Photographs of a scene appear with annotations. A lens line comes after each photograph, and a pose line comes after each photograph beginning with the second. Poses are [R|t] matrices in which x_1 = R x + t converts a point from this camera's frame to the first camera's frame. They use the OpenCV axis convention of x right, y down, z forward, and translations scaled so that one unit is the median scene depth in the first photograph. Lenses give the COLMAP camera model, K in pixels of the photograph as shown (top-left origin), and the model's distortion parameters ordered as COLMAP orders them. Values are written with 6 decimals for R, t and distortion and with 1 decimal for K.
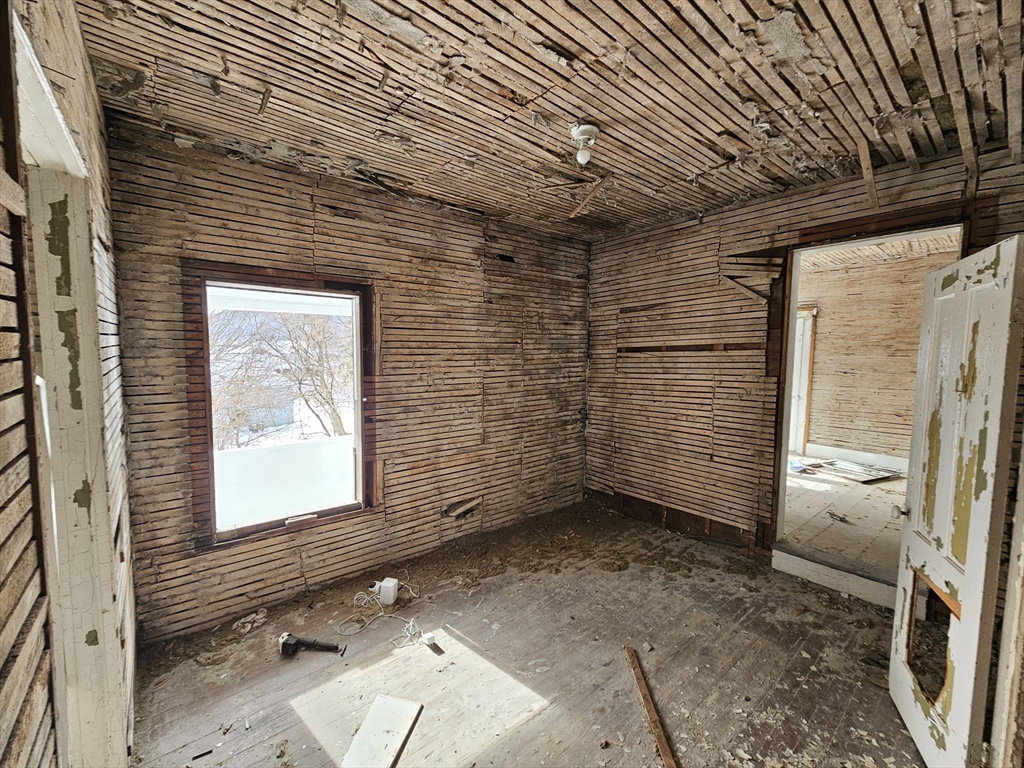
lens RADIAL K [[418.9, 0, 513.1], [0, 418.9, 387.4], [0, 0, 1]] dist [-0.001741, 0.000326]
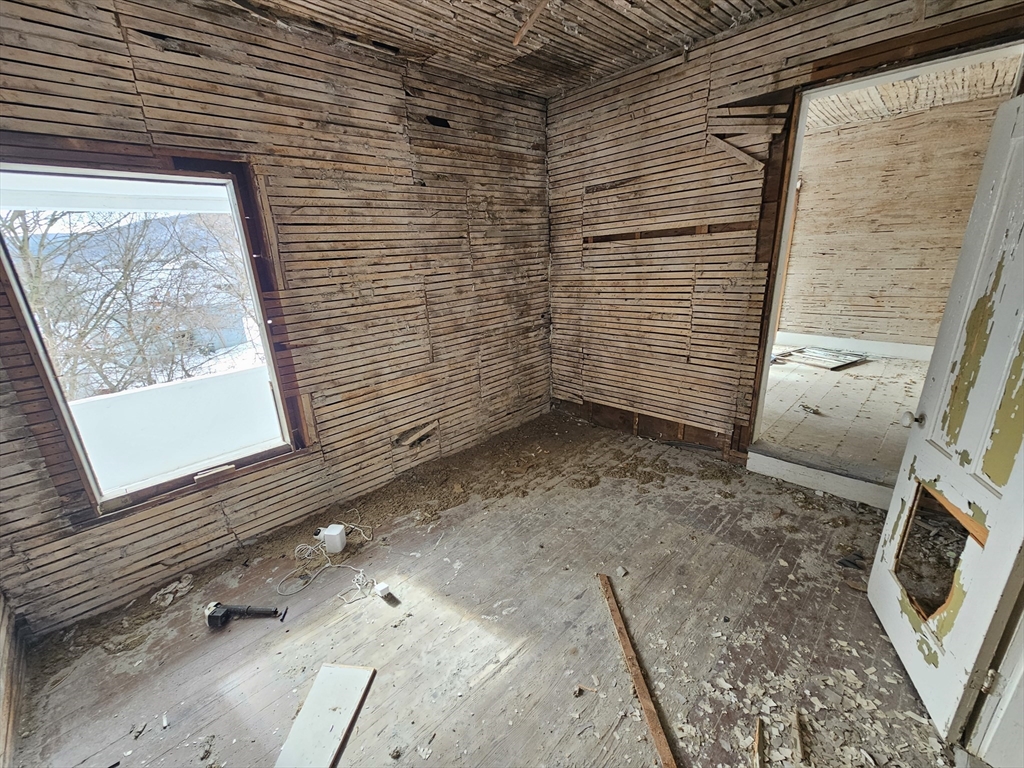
lens RADIAL K [[418.9, 0, 513.1], [0, 418.9, 387.4], [0, 0, 1]] dist [-0.001741, 0.000326]
pose [[0.995012, -0.076151, 0.064430, 0.040940], [0.059218, 0.970722, 0.232792, -0.007863], [-0.080271, -0.227816, 0.970390, 0.163431]]
